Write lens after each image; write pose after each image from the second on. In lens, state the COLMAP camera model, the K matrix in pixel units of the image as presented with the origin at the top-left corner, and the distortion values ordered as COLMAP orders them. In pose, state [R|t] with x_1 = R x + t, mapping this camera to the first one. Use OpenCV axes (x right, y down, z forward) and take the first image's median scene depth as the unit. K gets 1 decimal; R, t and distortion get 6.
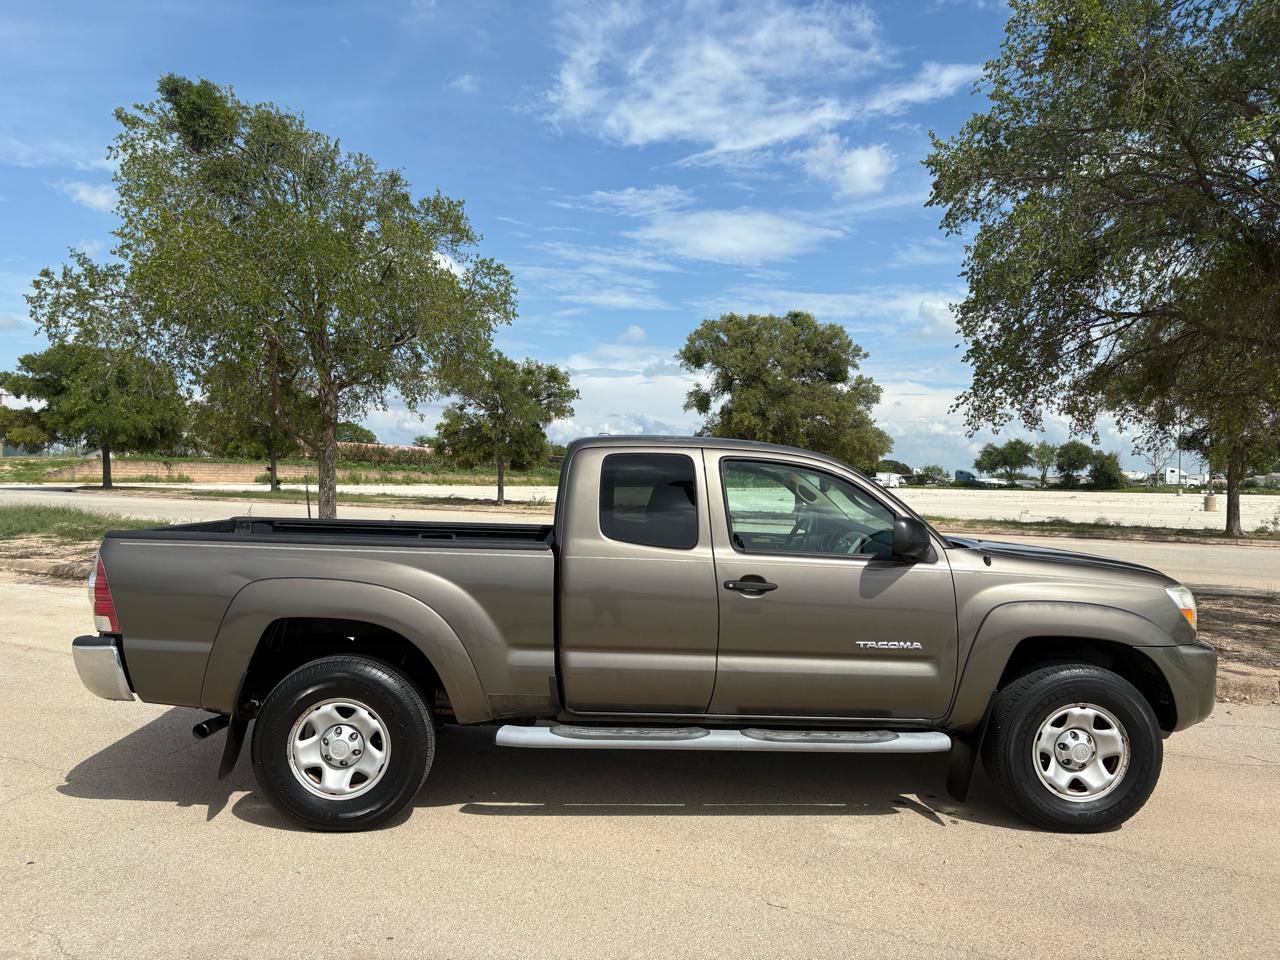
lens RADIAL K [[975.3, 0, 634.6], [0, 975.3, 489.6], [0, 0, 1]] dist [0.052080, -0.082698]
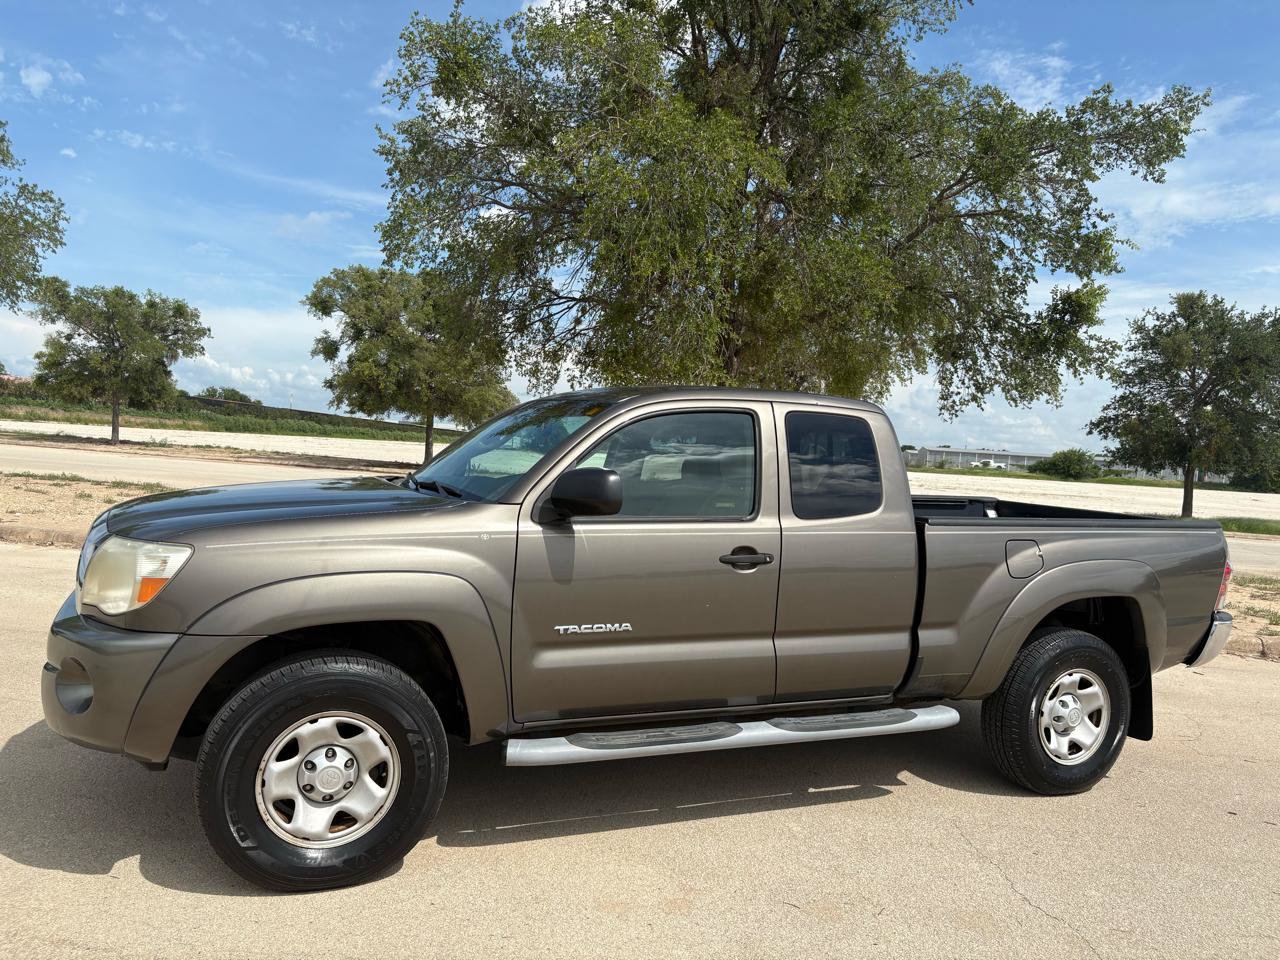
lens RADIAL K [[975.7, 0, 638.2], [0, 975.7, 488.6], [0, 0, 1]] dist [0.009960, 0.004959]
pose [[0.952061, 0.031574, 0.304275, 0.480328], [-0.043819, 0.998478, 0.033498, 0.038224], [-0.302755, -0.045225, 0.951995, -0.465377]]
